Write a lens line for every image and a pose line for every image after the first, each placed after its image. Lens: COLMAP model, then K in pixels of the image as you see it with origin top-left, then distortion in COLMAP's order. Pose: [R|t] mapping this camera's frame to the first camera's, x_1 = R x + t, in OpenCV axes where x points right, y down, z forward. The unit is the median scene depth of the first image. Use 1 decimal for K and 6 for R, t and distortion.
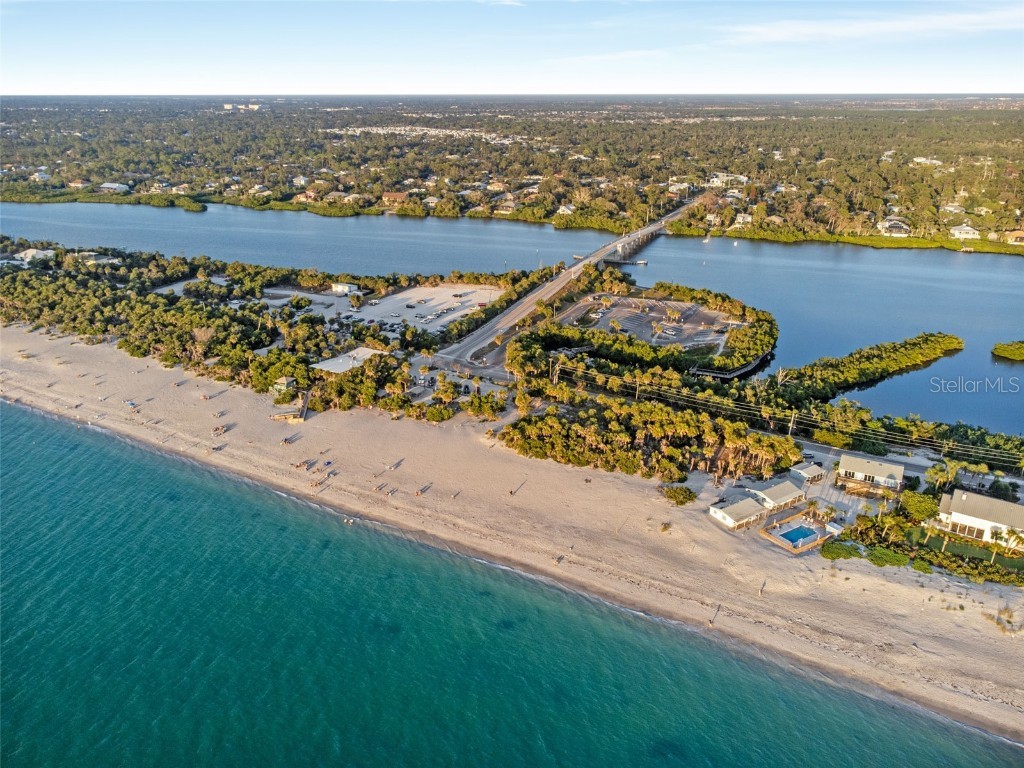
lens RADIAL K [[768.9, 0, 515.2], [0, 768.9, 379.0], [0, 0, 1]] dist [0.006772, 0.026540]
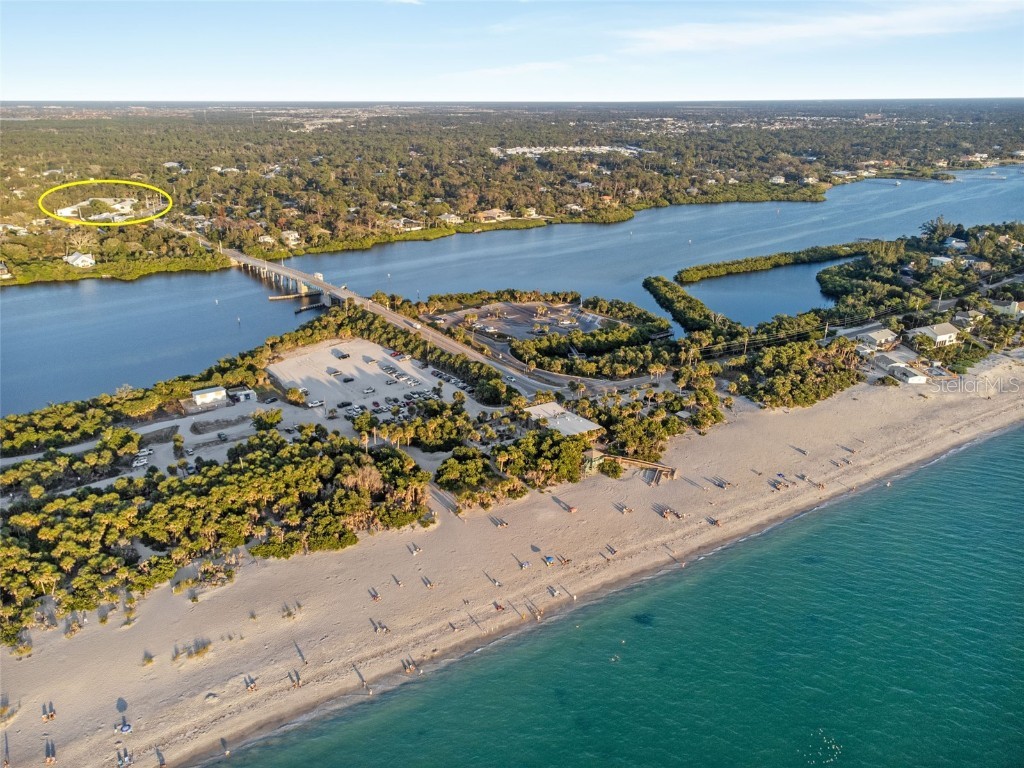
lens RADIAL K [[768.9, 0, 514.2], [0, 768.9, 386.7], [0, 0, 1]] dist [0.006772, 0.026540]
pose [[0.470512, -0.309402, 0.826371, -0.487494], [0.311745, 0.934403, 0.172352, -0.116069], [-0.825490, 0.176523, 0.536103, 0.282390]]
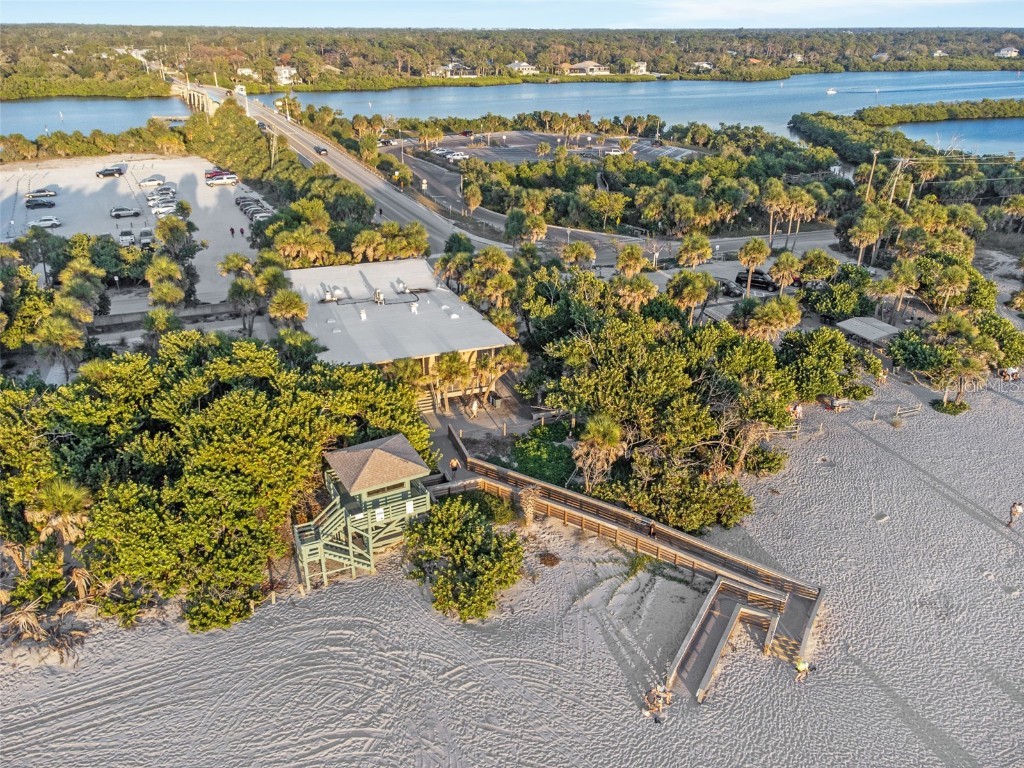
lens RADIAL K [[768.9, 0, 508.3], [0, 768.9, 386.5], [0, 0, 1]] dist [0.006772, 0.026540]
pose [[0.632028, -0.326754, 0.702690, -0.186220], [0.269290, 0.942857, 0.196223, -0.018942], [-0.726653, 0.065209, 0.683903, 0.408691]]
